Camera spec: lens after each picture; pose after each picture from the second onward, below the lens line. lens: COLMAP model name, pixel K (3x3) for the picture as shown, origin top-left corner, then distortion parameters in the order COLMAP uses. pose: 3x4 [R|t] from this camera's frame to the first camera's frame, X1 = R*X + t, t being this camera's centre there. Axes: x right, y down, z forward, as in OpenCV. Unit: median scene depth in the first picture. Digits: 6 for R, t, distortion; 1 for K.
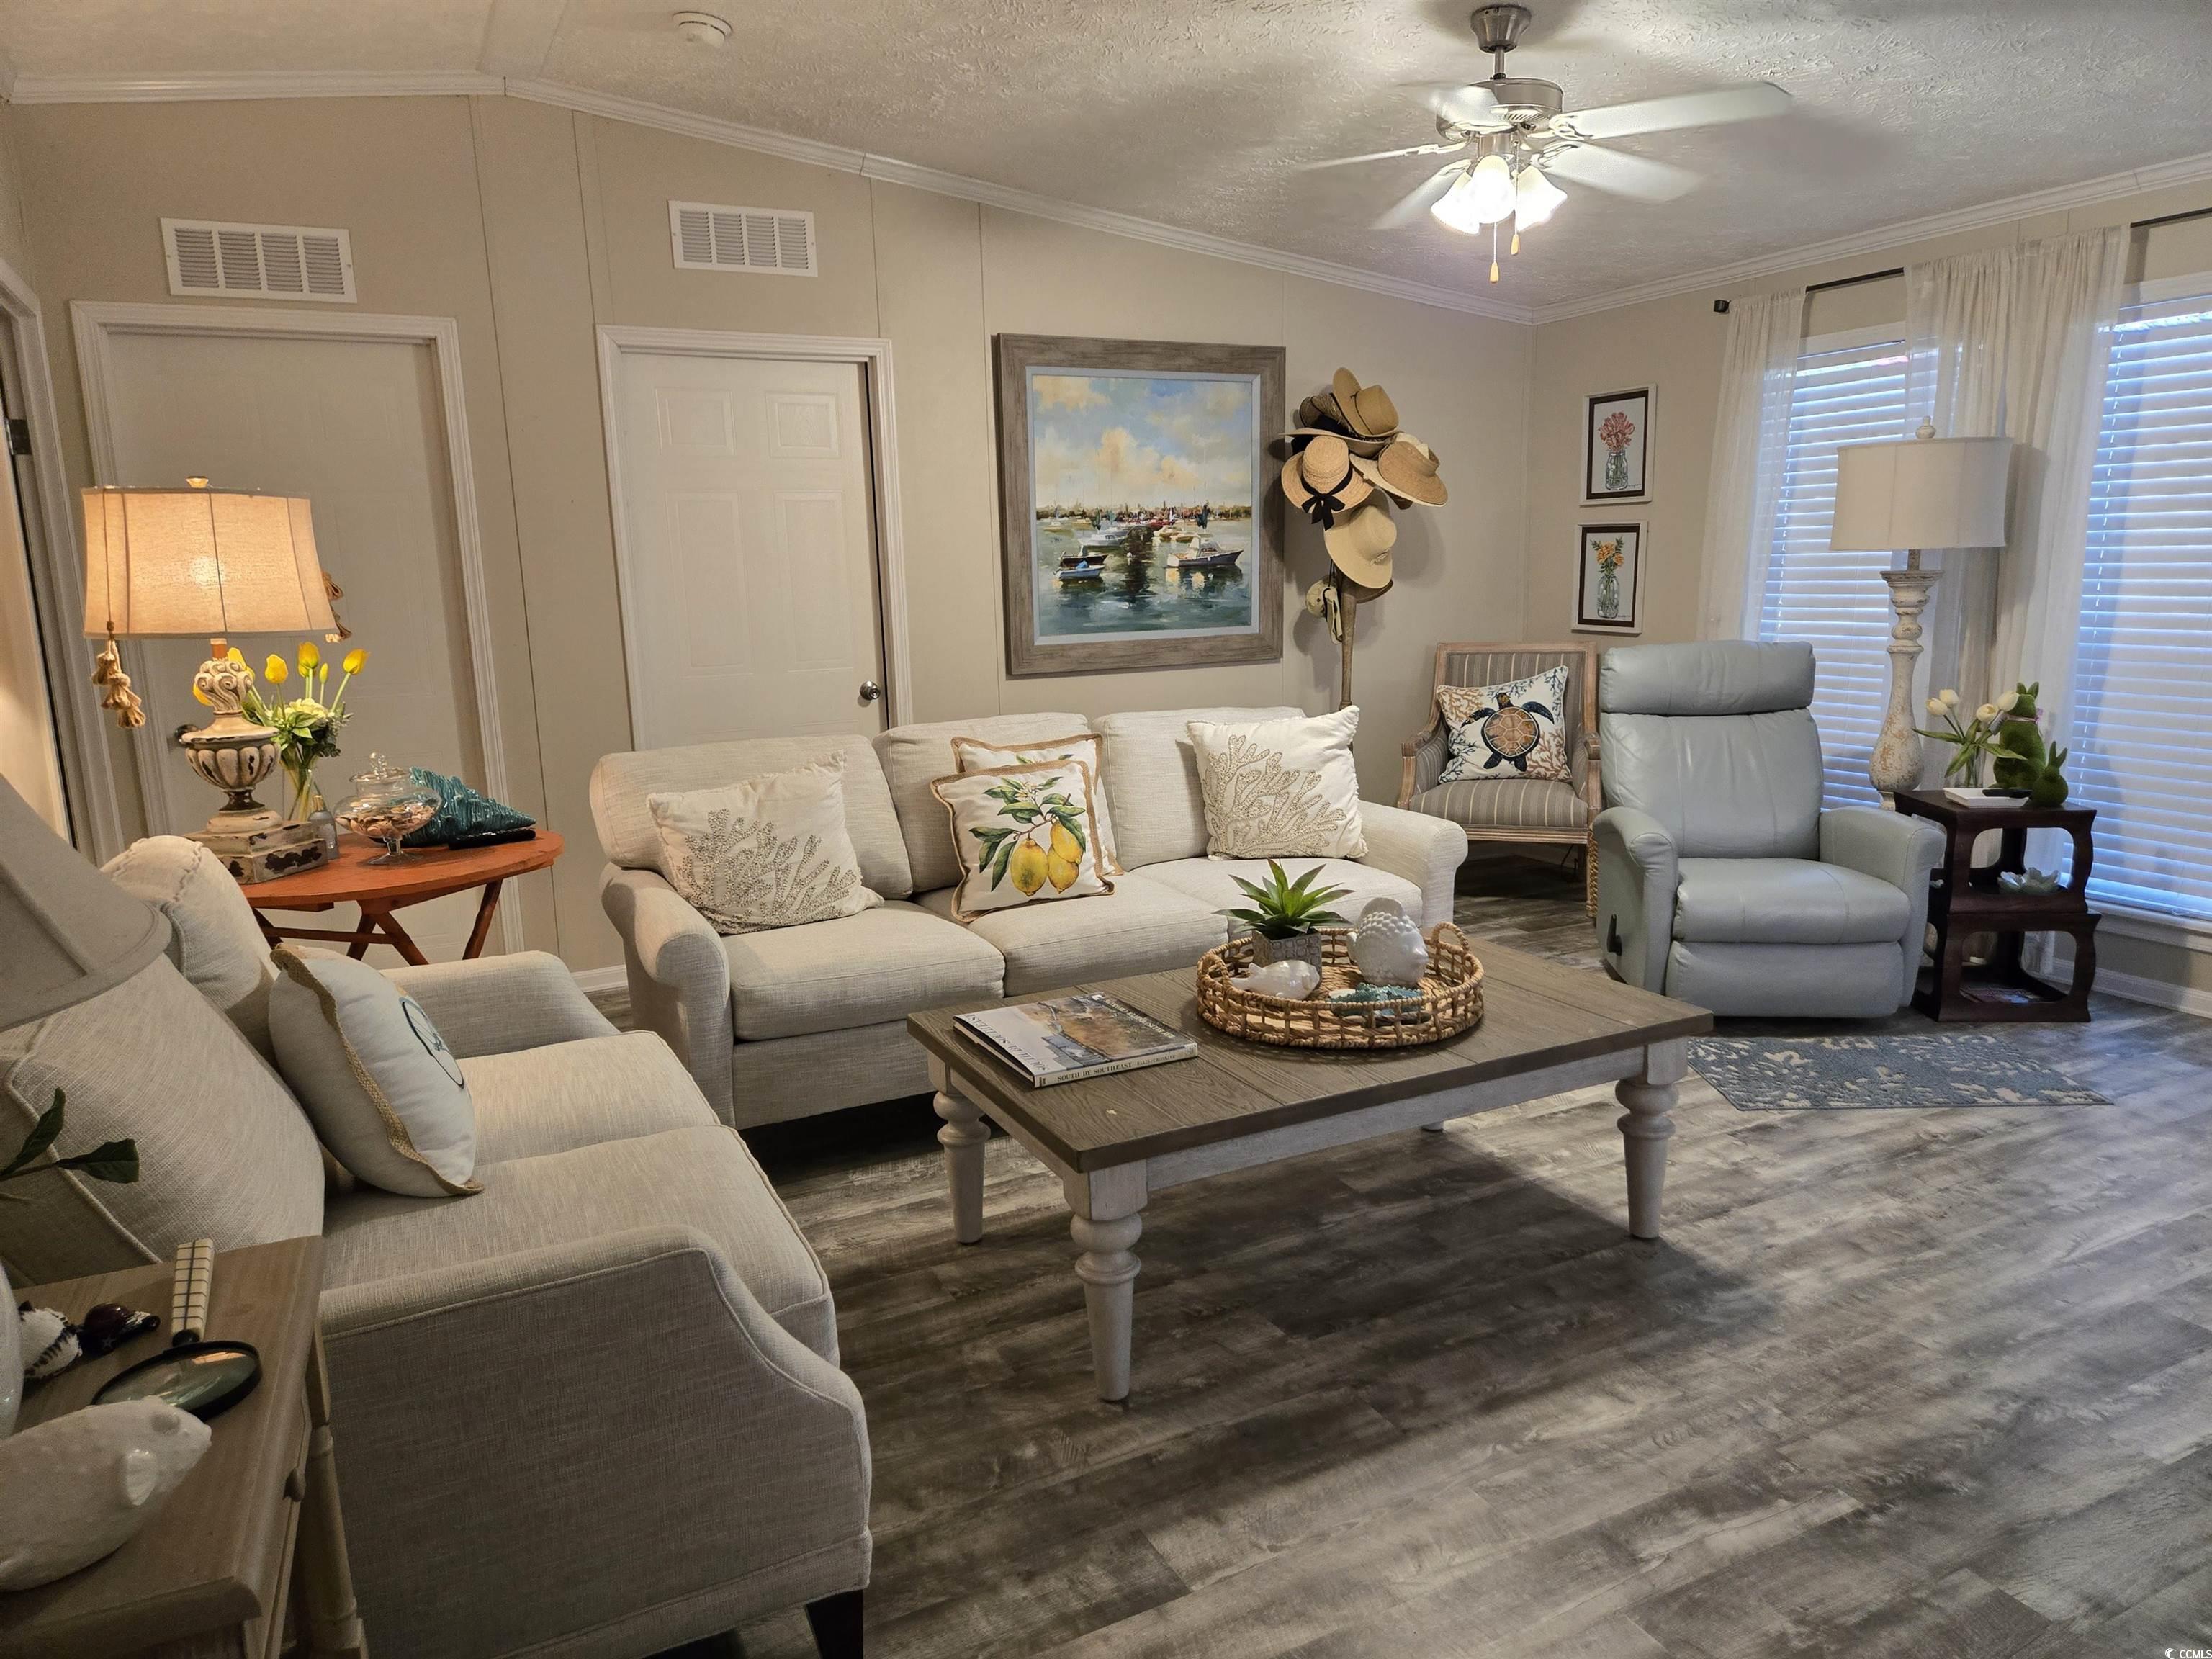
lens RADIAL K [[1494.5, 0, 1145.3], [0, 1494.5, 825.1], [0, 0, 1]] dist [0.094182, -0.083831]
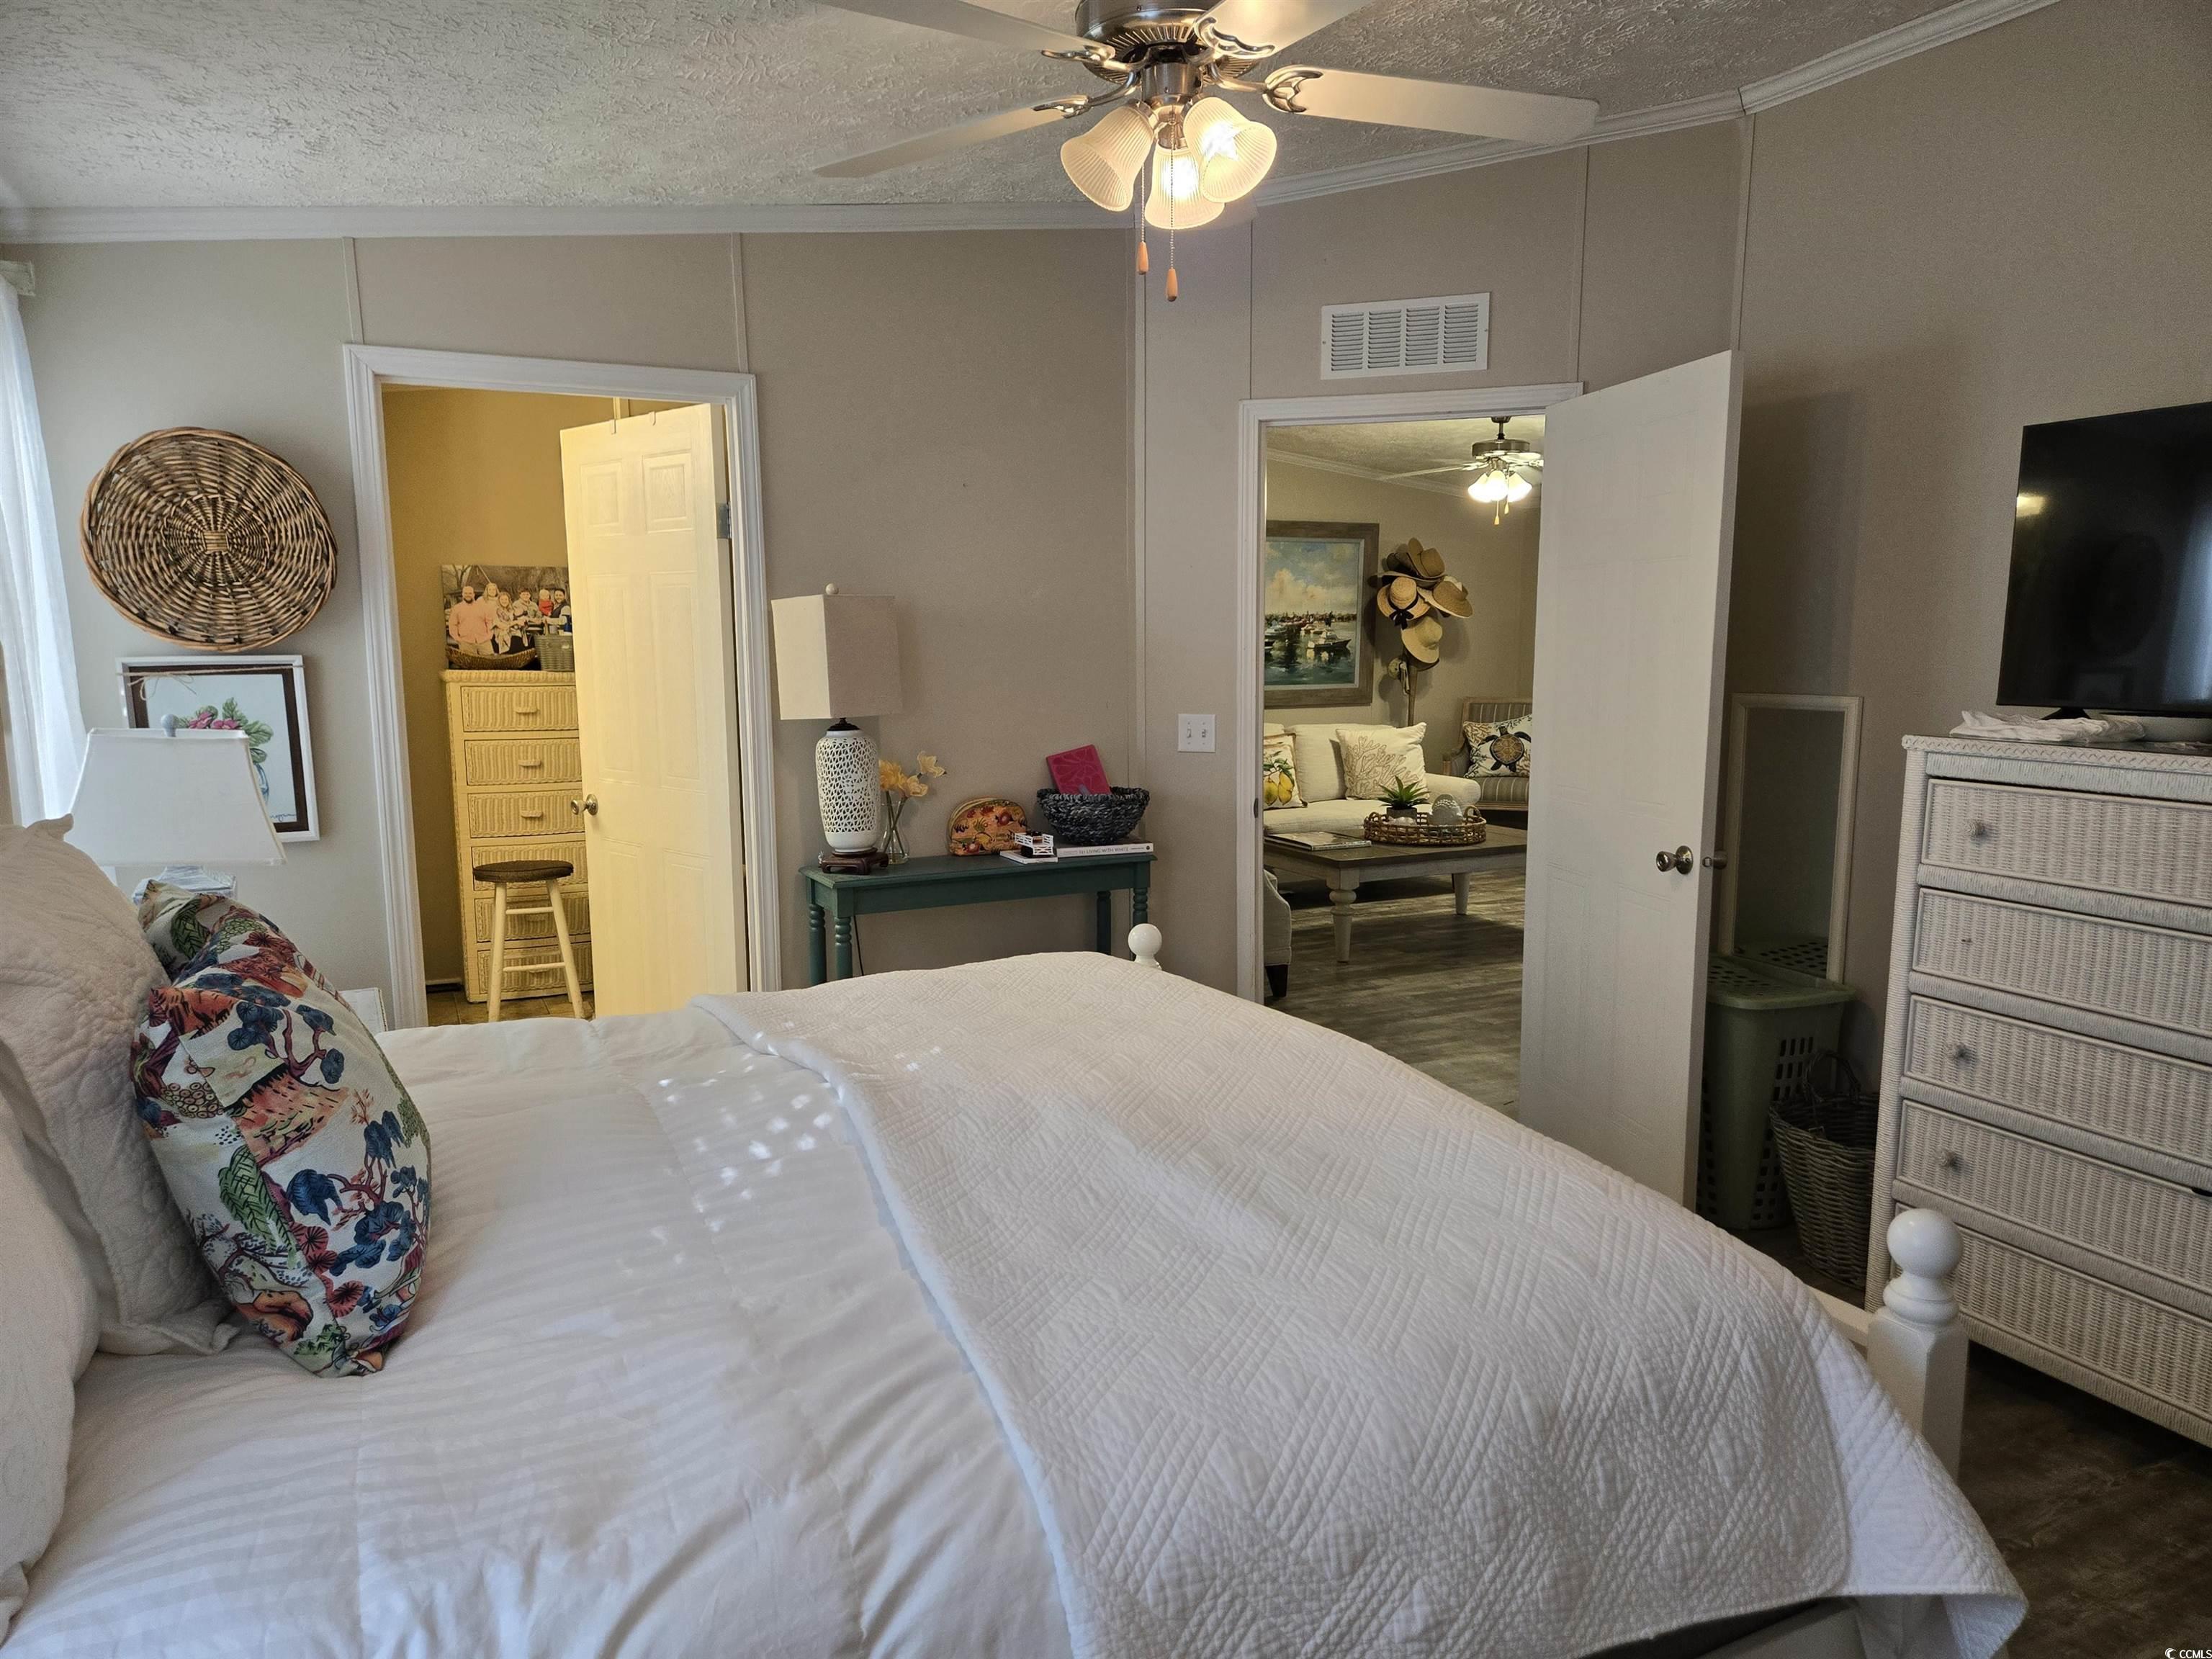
lens RADIAL K [[1489.4, 0, 1133.2], [0, 1489.4, 822.0], [0, 0, 1]] dist [0.103657, -0.088626]
pose [[0.999496, 0.026576, -0.017353, -0.152069], [-0.027367, 0.998516, -0.047075, 0.114604], [0.016076, 0.047526, 0.998741, -0.714424]]
